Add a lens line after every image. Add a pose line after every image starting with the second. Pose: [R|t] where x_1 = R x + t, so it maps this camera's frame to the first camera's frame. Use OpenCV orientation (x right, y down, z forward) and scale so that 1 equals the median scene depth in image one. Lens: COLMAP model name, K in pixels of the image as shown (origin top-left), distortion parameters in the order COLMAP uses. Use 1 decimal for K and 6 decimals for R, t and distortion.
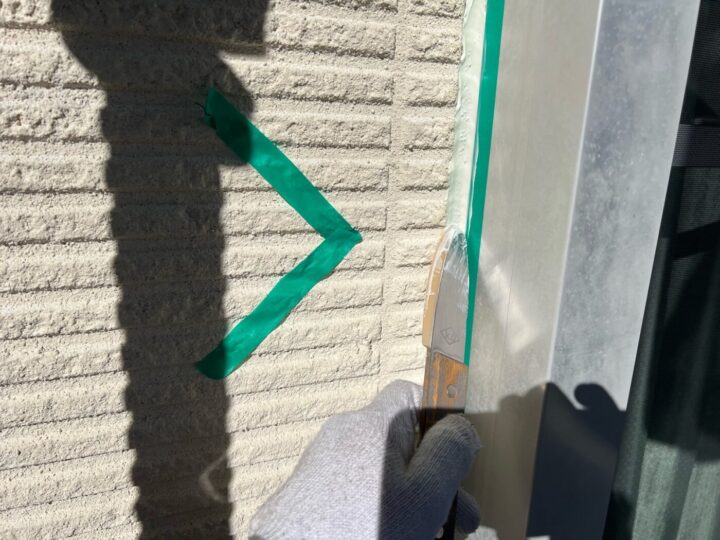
lens RADIAL K [[557.6, 0, 360.0], [0, 557.6, 270.0], [0, 0, 1]] dist [-0.007514, -0.024717]
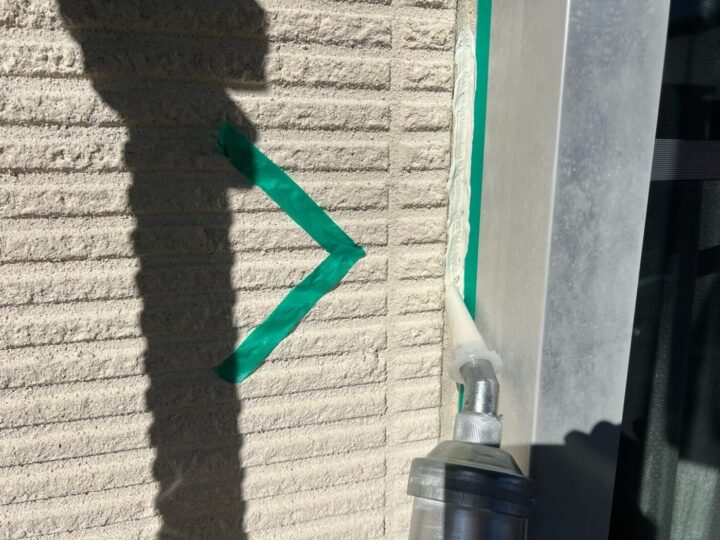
lens RADIAL K [[557.6, 0, 360.0], [0, 557.6, 270.0], [0, 0, 1]] dist [-0.007514, -0.024717]
pose [[0.995530, -0.015048, -0.093244, 0.106551], [0.010013, 0.998478, -0.054236, 0.039123], [0.093919, 0.053060, 0.994165, -0.089728]]
